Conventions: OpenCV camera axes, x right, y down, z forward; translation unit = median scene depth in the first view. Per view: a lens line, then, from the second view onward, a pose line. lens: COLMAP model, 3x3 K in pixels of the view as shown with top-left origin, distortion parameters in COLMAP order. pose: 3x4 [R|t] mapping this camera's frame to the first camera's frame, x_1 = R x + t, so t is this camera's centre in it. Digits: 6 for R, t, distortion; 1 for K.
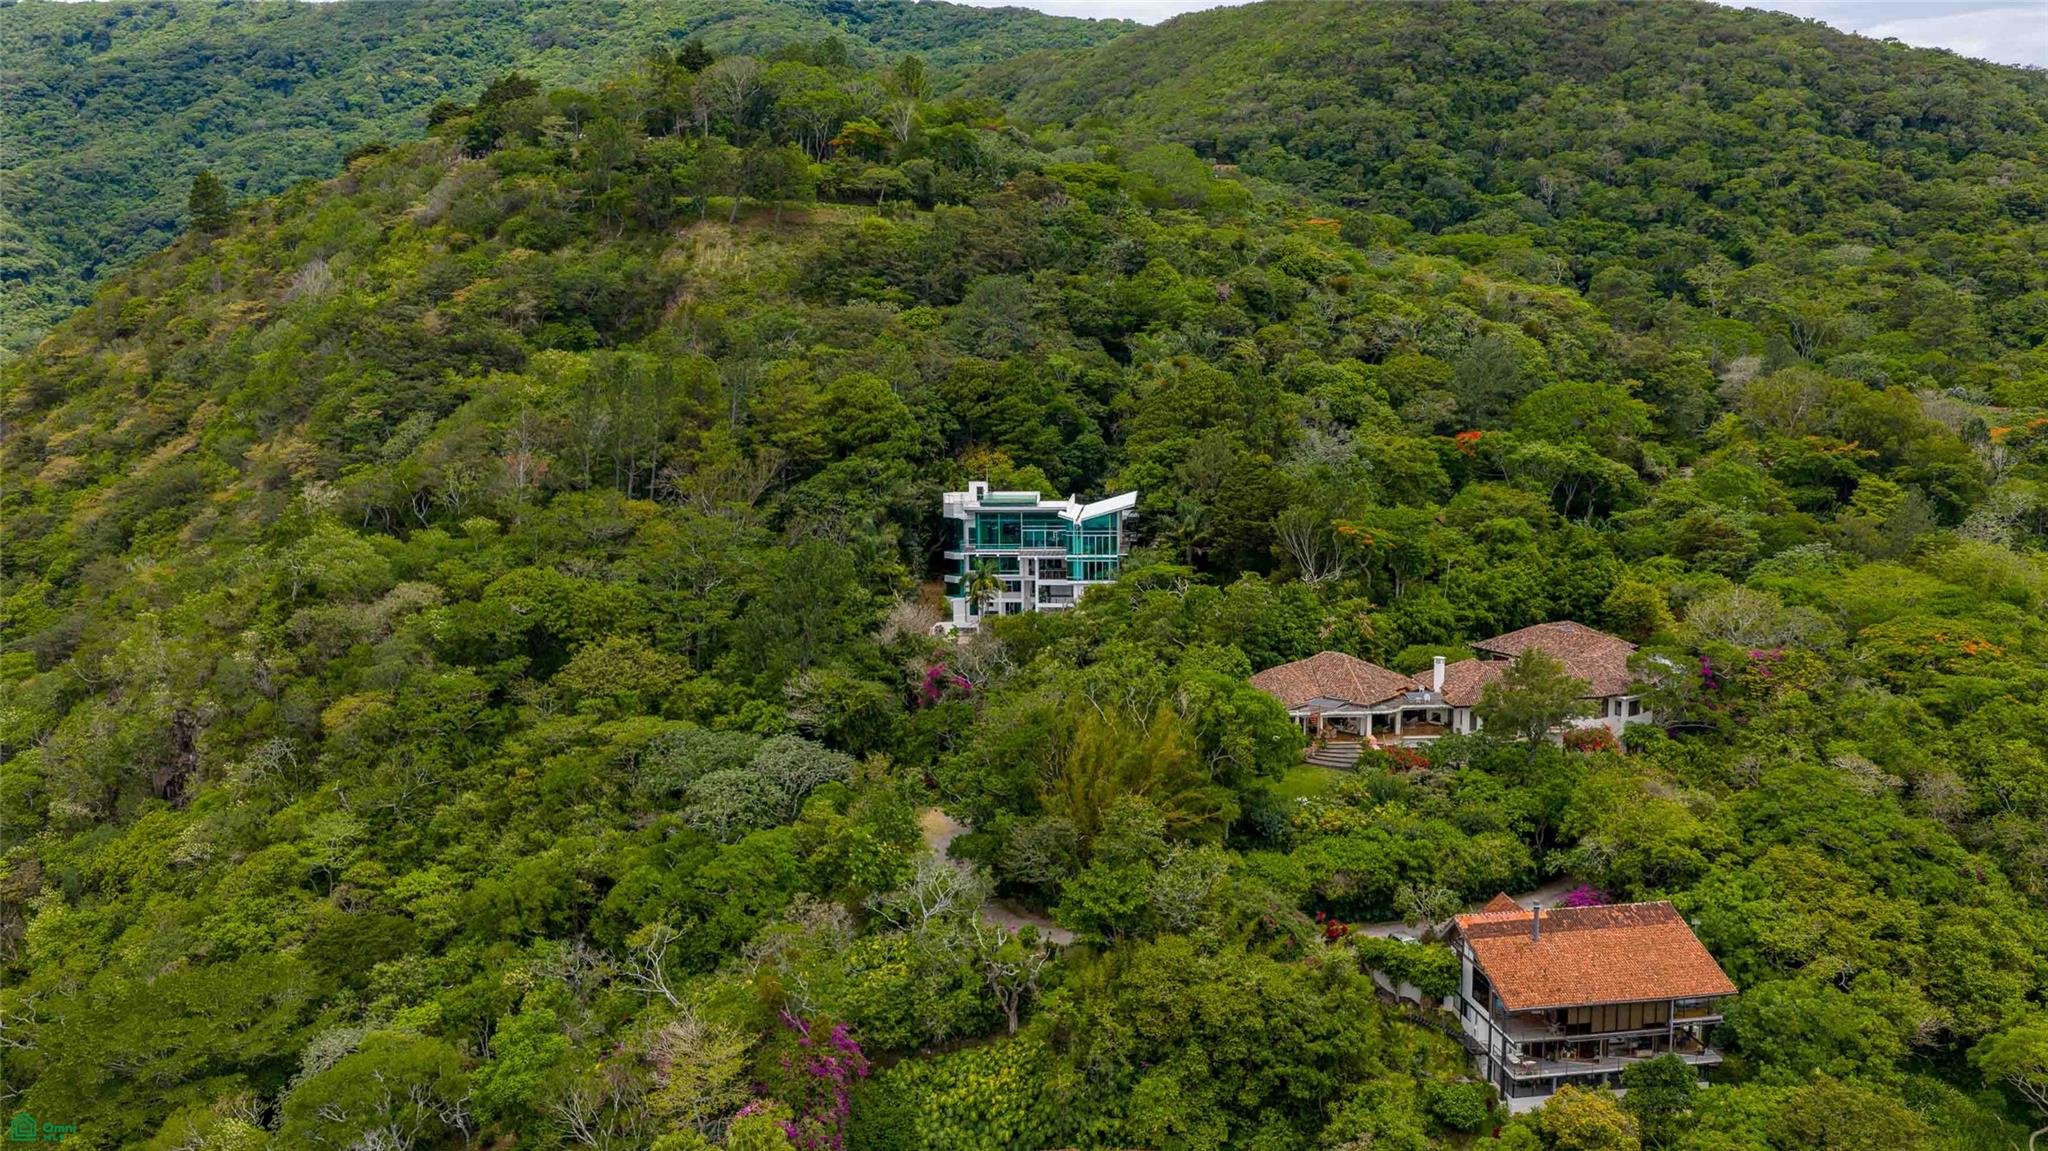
lens RADIAL K [[1692.3, 0, 1027.8], [0, 1692.3, 581.2], [0, 0, 1]] dist [0.024084, -0.054416]
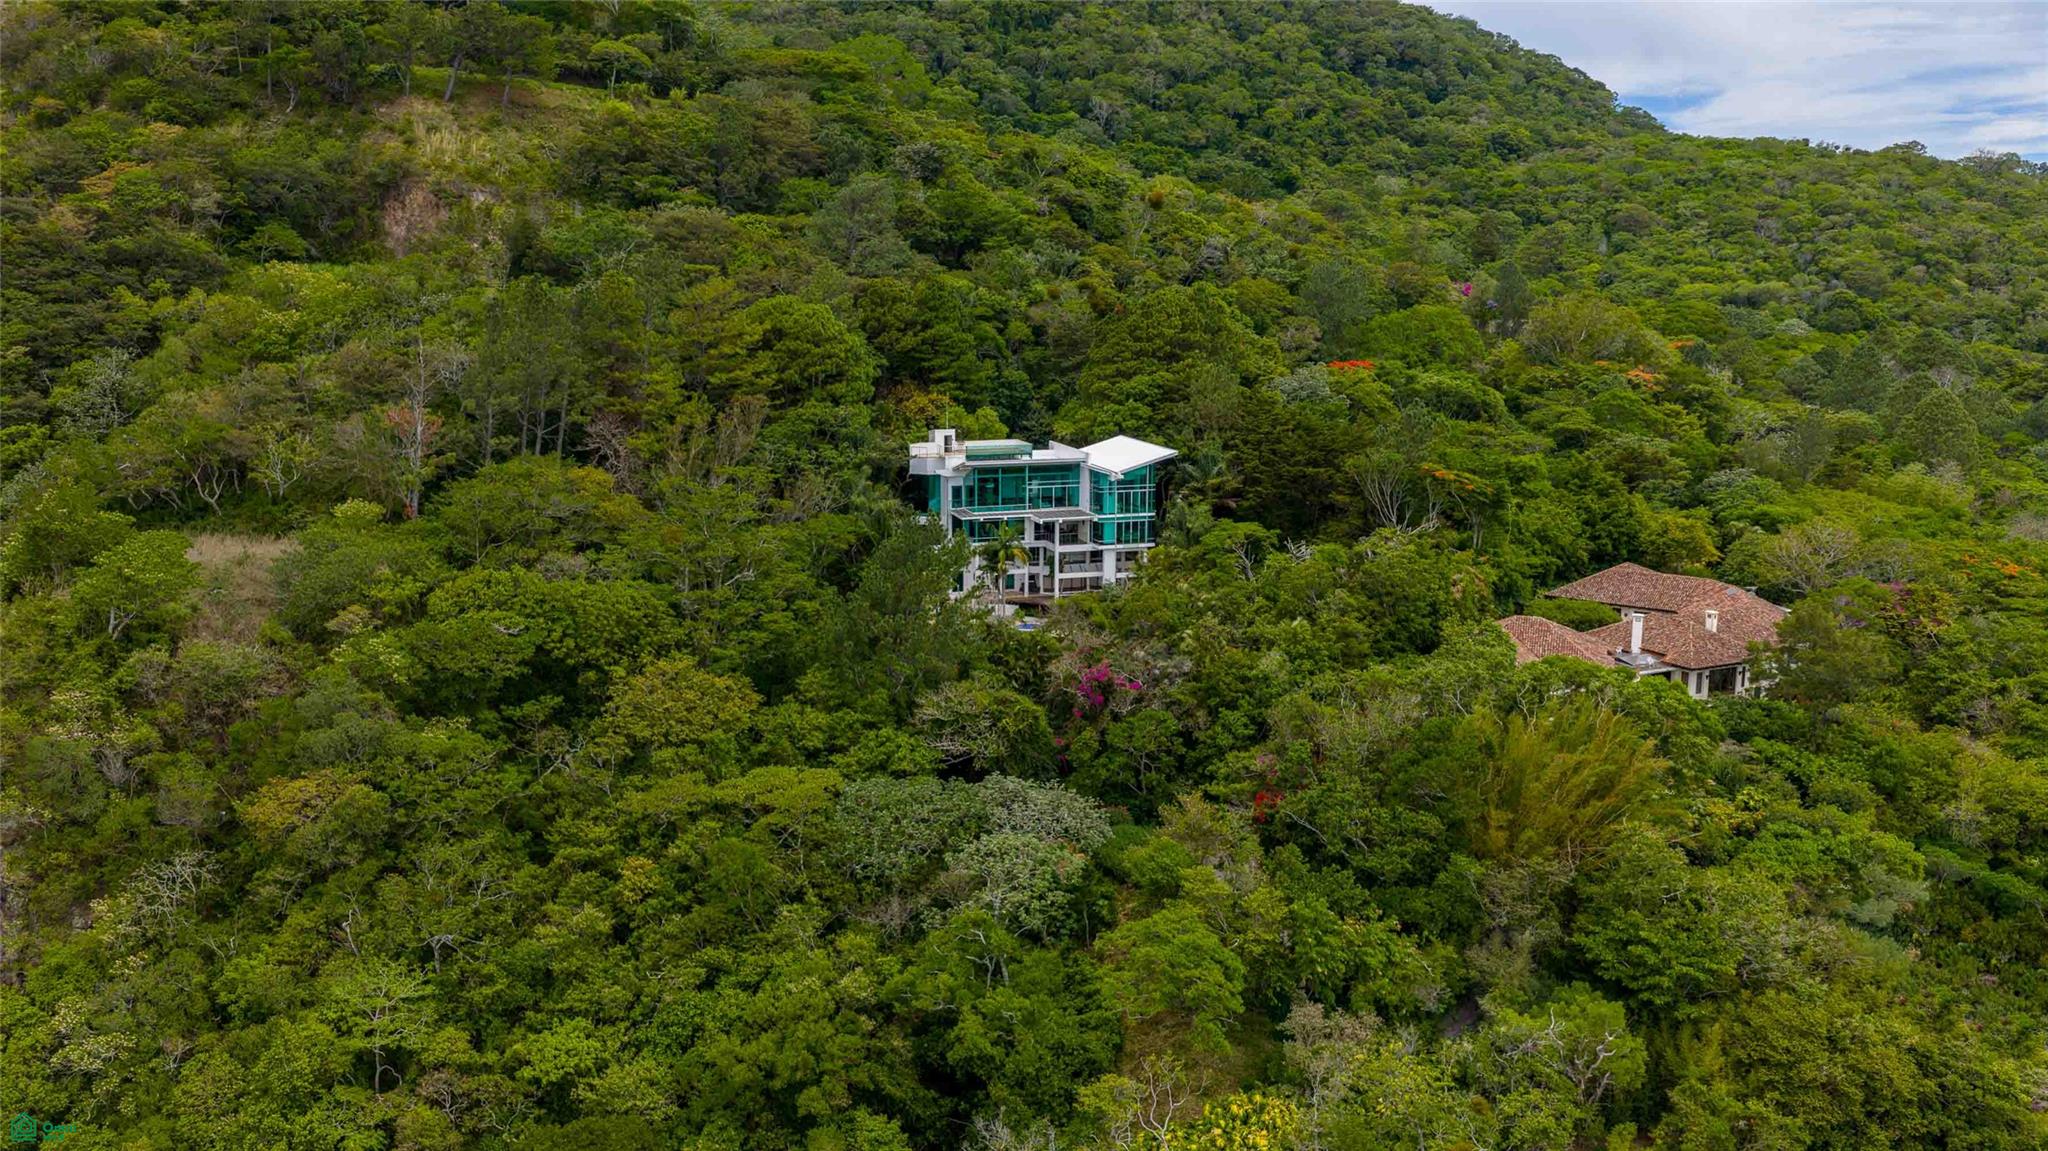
lens RADIAL K [[1692.3, 0, 1027.8], [0, 1692.3, 581.2], [0, 0, 1]] dist [0.024084, -0.054416]
pose [[0.923581, -0.059752, 0.378719, -0.257372], [0.042477, 0.997647, 0.053815, -0.023071], [-0.381044, -0.033616, 0.923946, 0.183573]]
